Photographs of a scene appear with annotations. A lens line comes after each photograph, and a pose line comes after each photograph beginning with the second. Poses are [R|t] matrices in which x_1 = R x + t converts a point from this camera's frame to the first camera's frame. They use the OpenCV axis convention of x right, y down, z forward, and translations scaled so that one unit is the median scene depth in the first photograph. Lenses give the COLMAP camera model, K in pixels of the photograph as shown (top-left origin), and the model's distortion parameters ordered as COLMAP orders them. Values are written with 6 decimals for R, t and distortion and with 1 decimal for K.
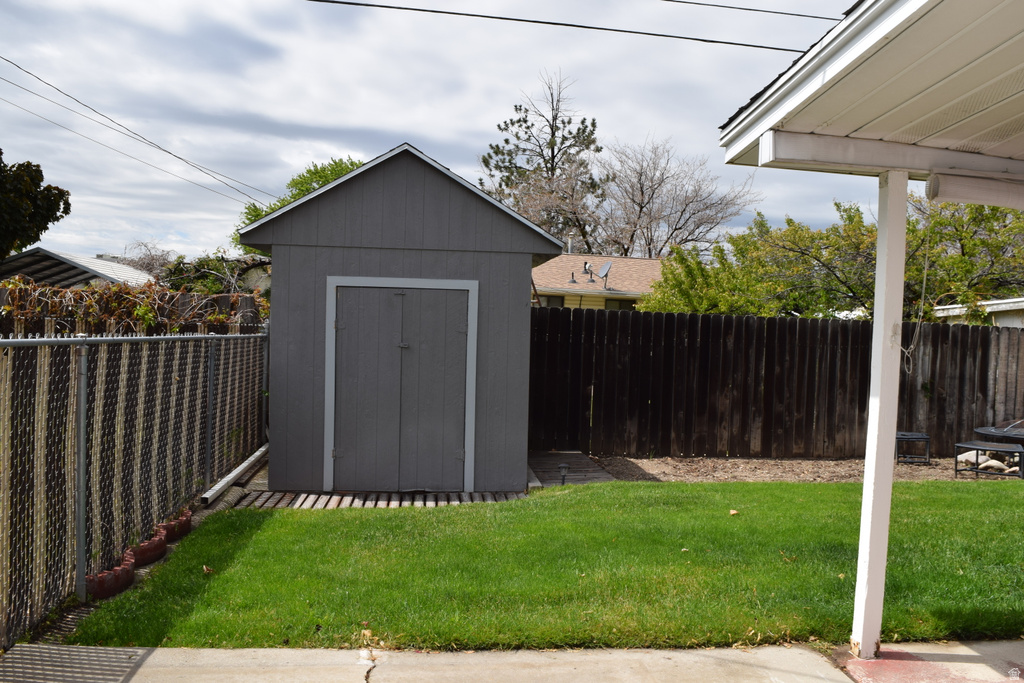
lens RADIAL K [[809.8, 0, 507.8], [0, 809.8, 337.5], [0, 0, 1]] dist [-0.088196, 0.020815]
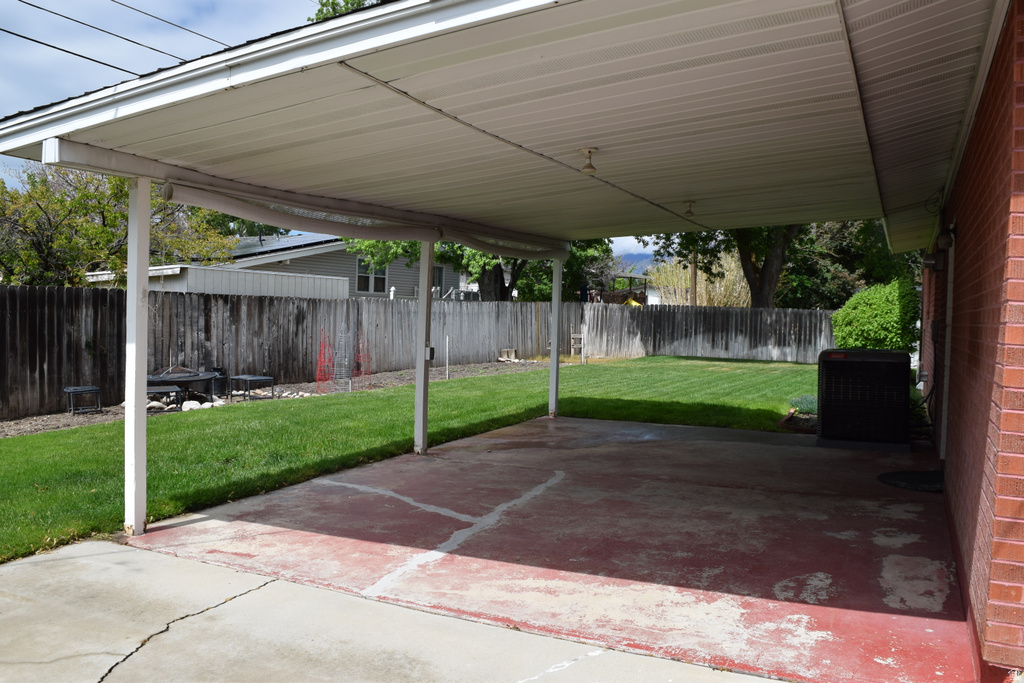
lens RADIAL K [[809.8, 0, 507.3], [0, 809.8, 341.5], [0, 0, 1]] dist [-0.088196, 0.020815]
pose [[0.517116, -0.060441, 0.853778, -0.189971], [0.017668, 0.998045, 0.059954, 0.001028], [-0.855733, -0.015919, 0.517173, -0.131776]]
